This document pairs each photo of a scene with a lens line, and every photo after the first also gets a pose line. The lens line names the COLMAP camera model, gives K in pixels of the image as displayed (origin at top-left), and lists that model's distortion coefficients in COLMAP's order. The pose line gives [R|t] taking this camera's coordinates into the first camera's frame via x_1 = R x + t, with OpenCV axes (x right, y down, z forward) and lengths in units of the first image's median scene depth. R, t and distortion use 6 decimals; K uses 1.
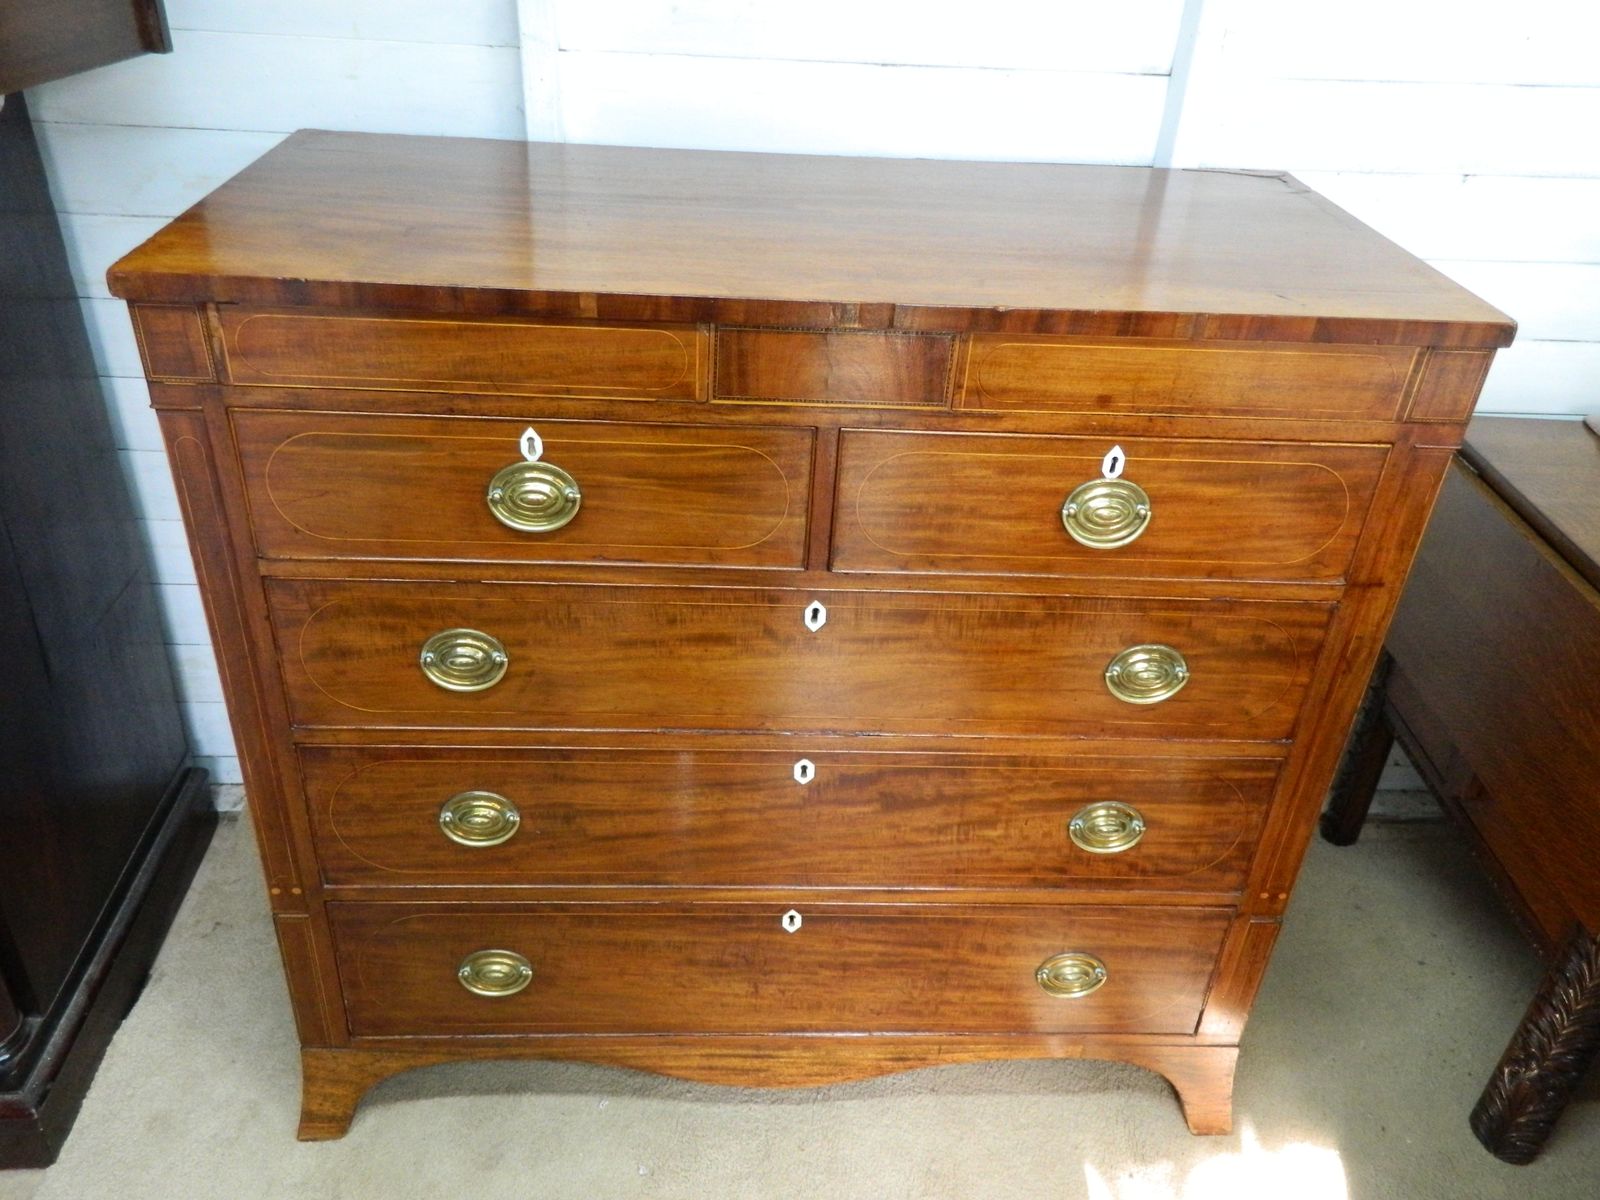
lens RADIAL K [[1276.5, 0, 798.9], [0, 1276.5, 589.4], [0, 0, 1]] dist [0.065673, -0.047056]
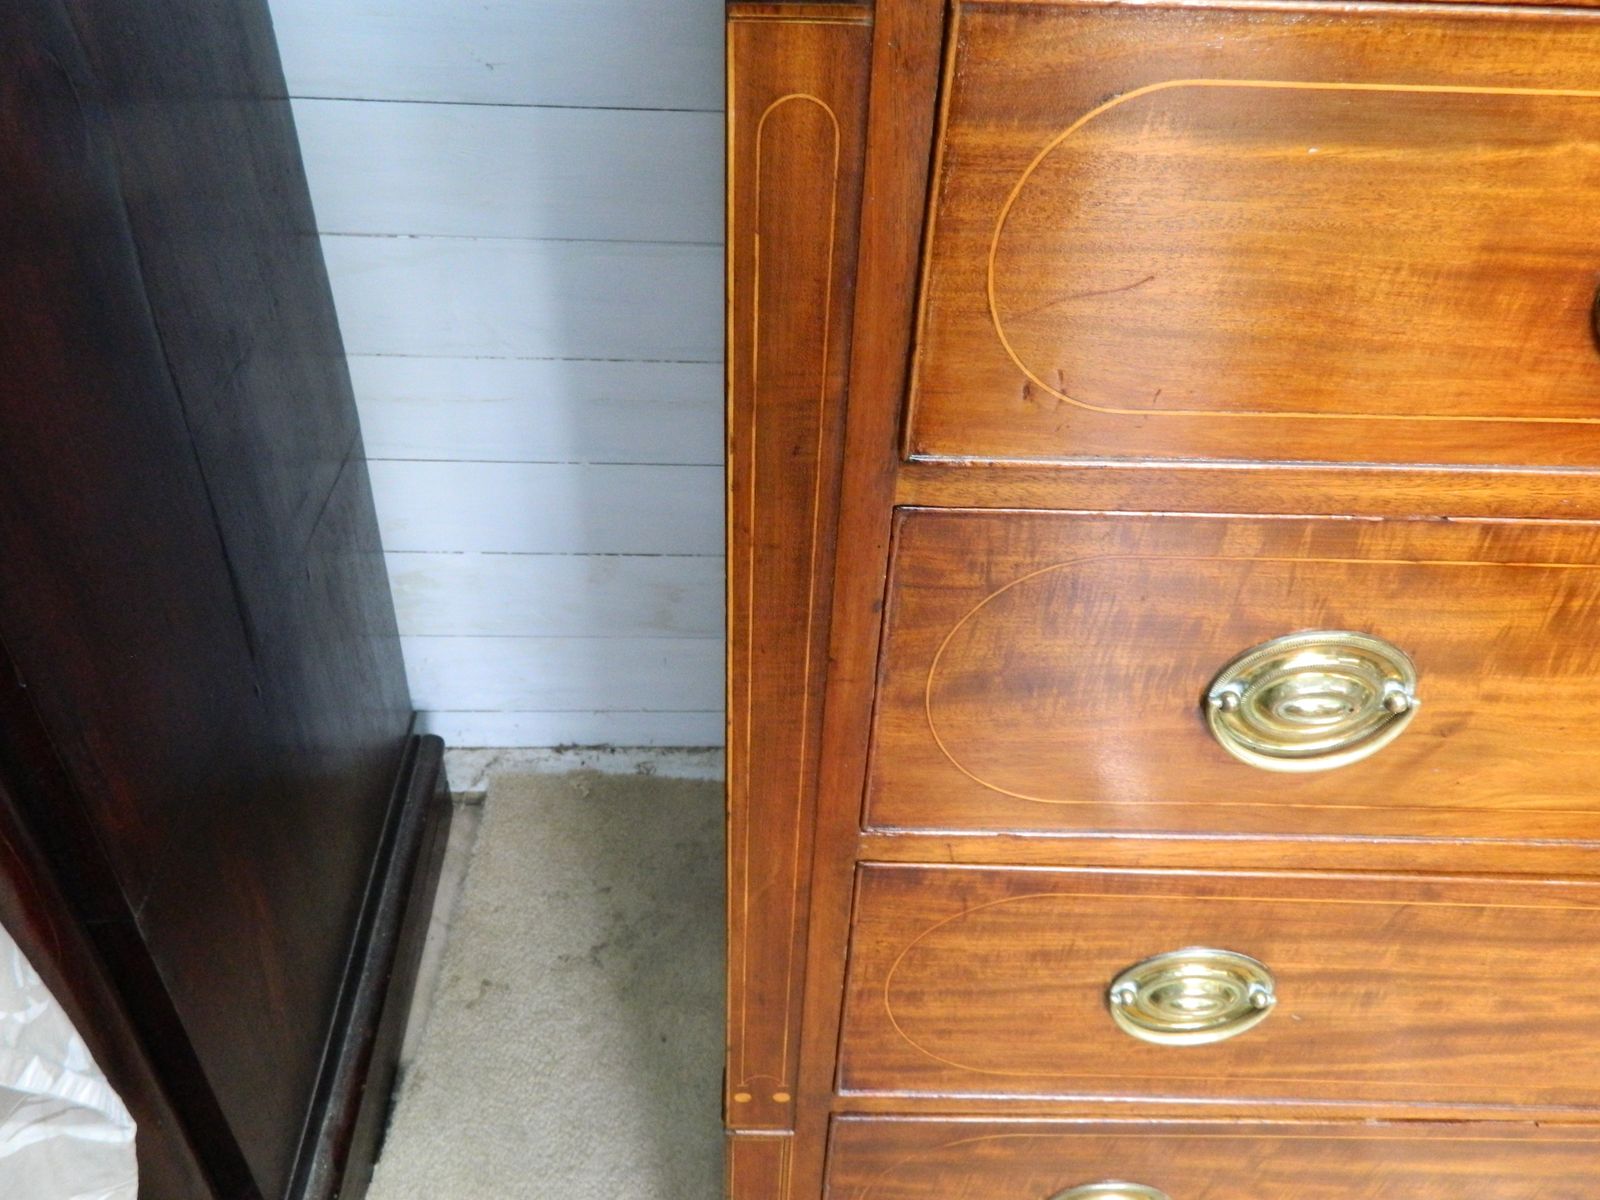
lens RADIAL K [[1228.5, 0, 806.3], [0, 1228.5, 594.8], [0, 0, 1]] dist [0.030320, -0.033056]
pose [[0.999892, 0.010277, -0.010498, -0.418326], [-0.008852, 0.991761, 0.127796, -0.028576], [0.011725, -0.127689, 0.991745, 0.603144]]
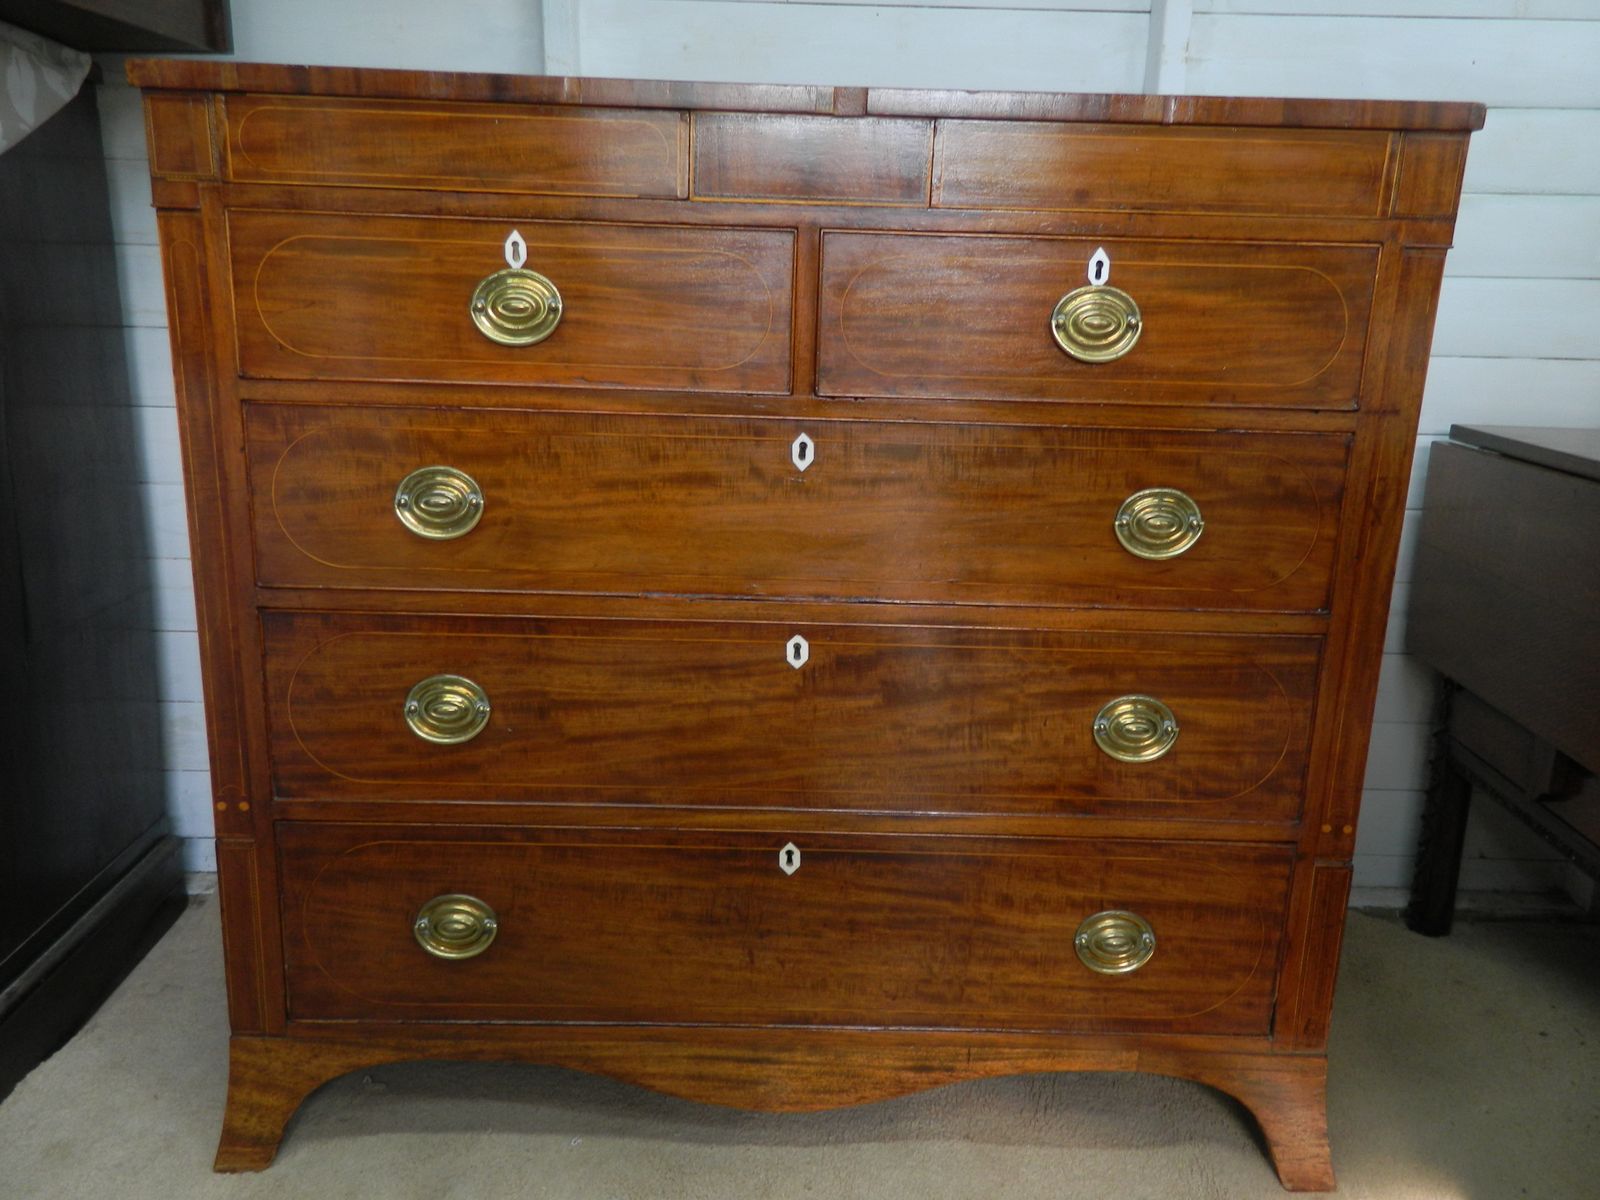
lens RADIAL K [[1276.5, 0, 800.7], [0, 1276.5, 584.0], [0, 0, 1]] dist [0.065673, -0.047056]
pose [[0.999108, -0.017256, -0.038553, 0.045975], [0.004498, 0.951014, -0.309115, 0.408983], [0.041999, 0.308666, 0.950243, 0.112832]]
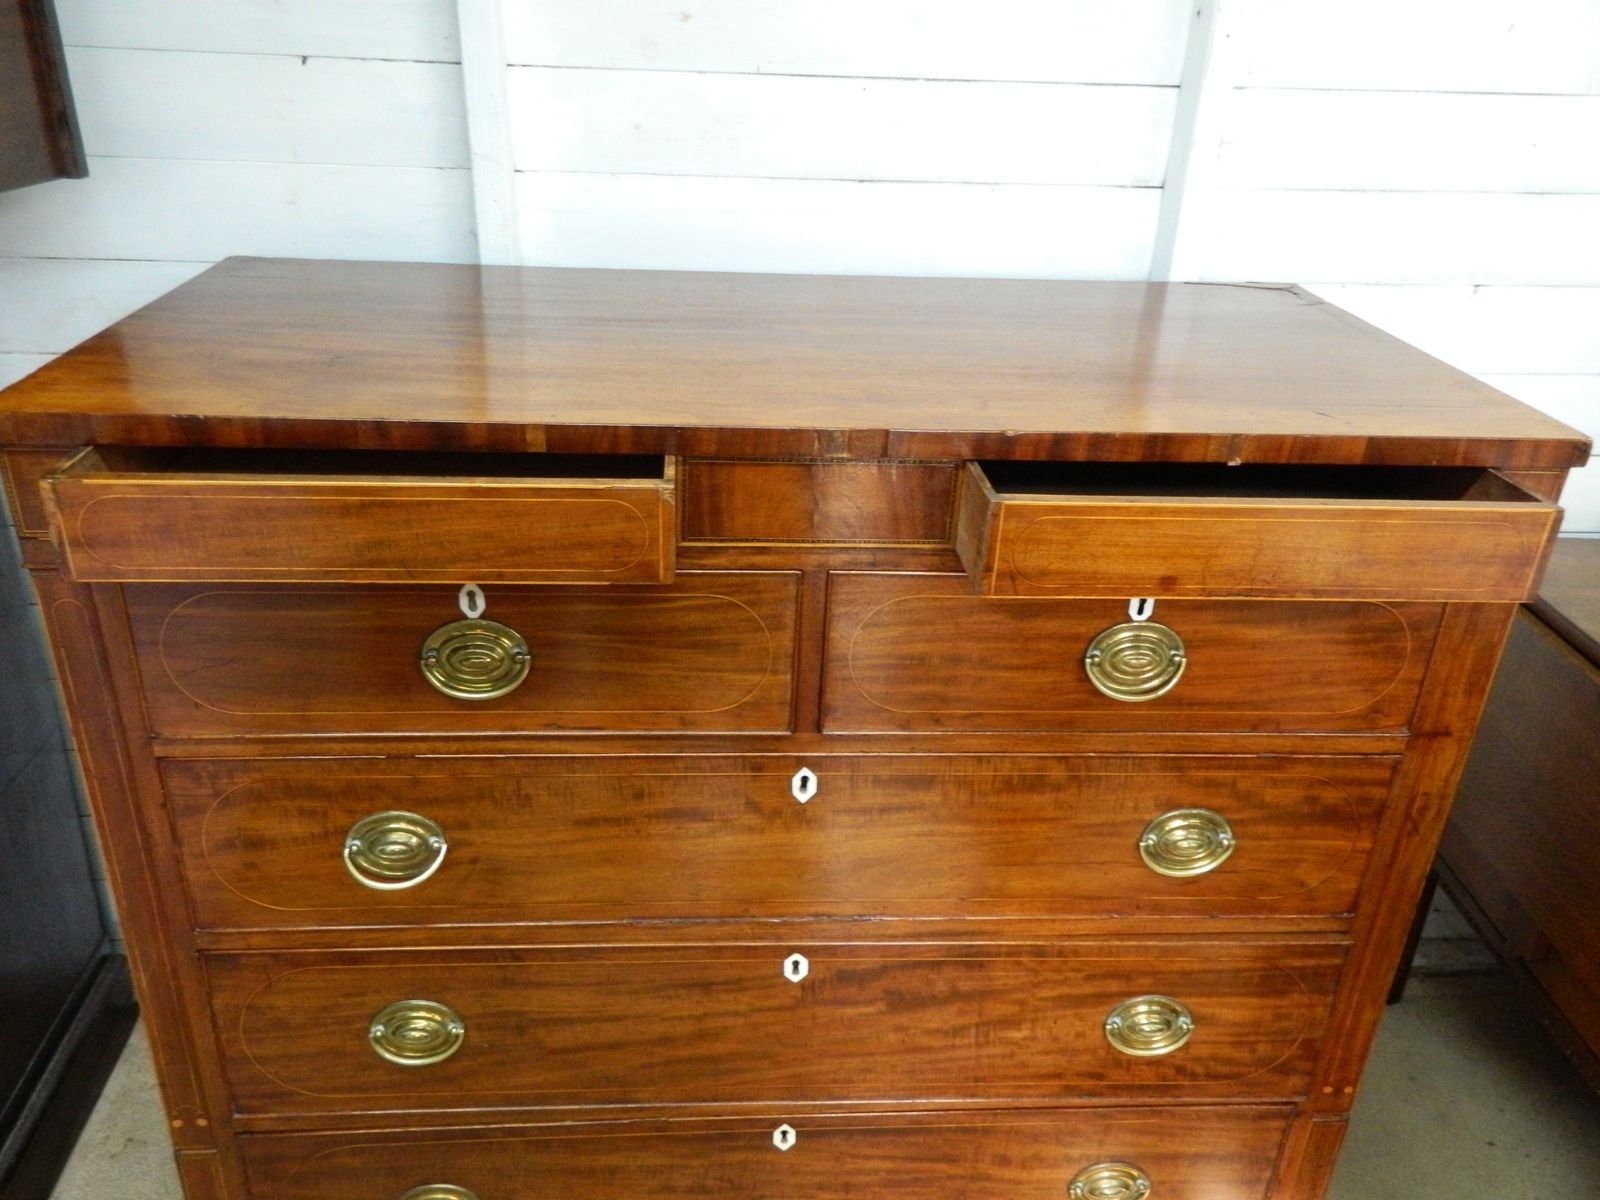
lens RADIAL K [[1276.5, 0, 800.1], [0, 1276.5, 593.7], [0, 0, 1]] dist [0.065673, -0.047056]
pose [[0.999621, -0.021901, 0.016664, -0.001912], [0.023331, 0.995569, -0.091091, -0.028987], [-0.014595, 0.091445, 0.995703, 0.122258]]
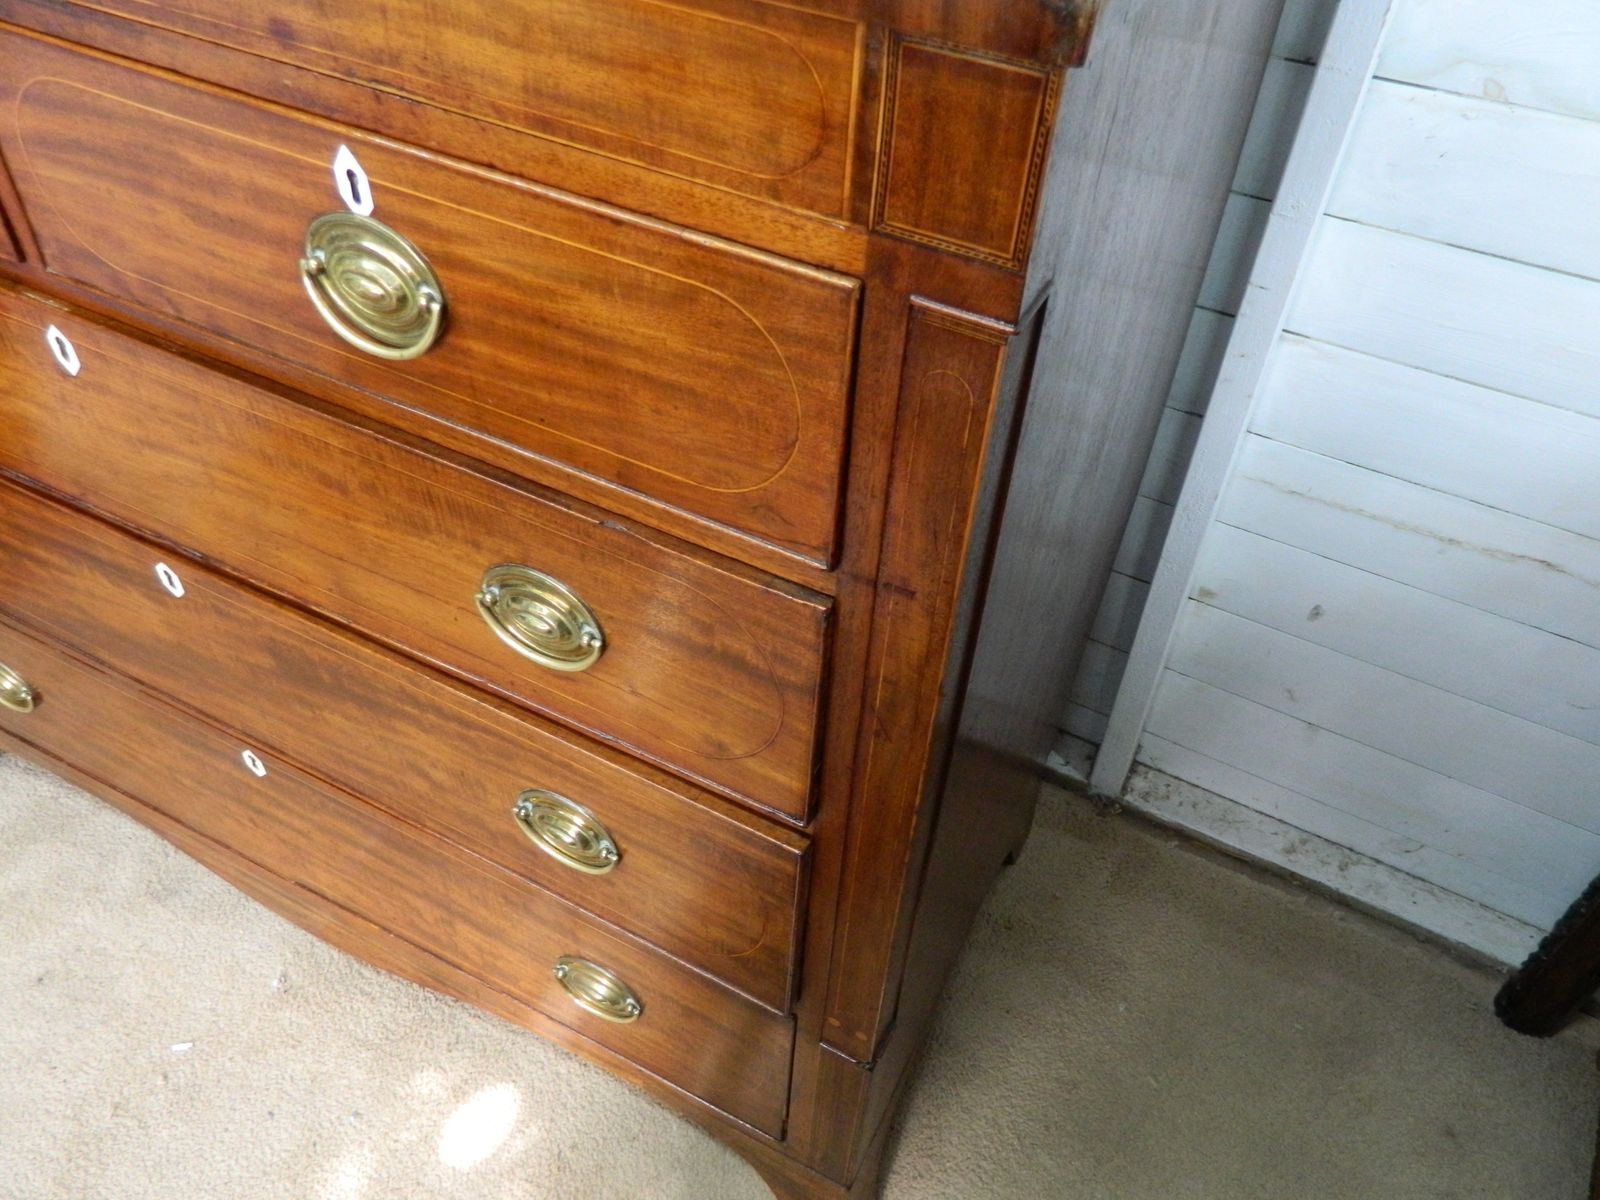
lens RADIAL K [[1228.5, 0, 787.6], [0, 1228.5, 600.3], [0, 0, 1]] dist [0.030320, -0.033056]
pose [[0.868929, 0.335349, -0.364010, 0.577192], [-0.260806, 0.935314, 0.239099, -0.098005], [0.420645, -0.112824, 0.900182, 0.577051]]
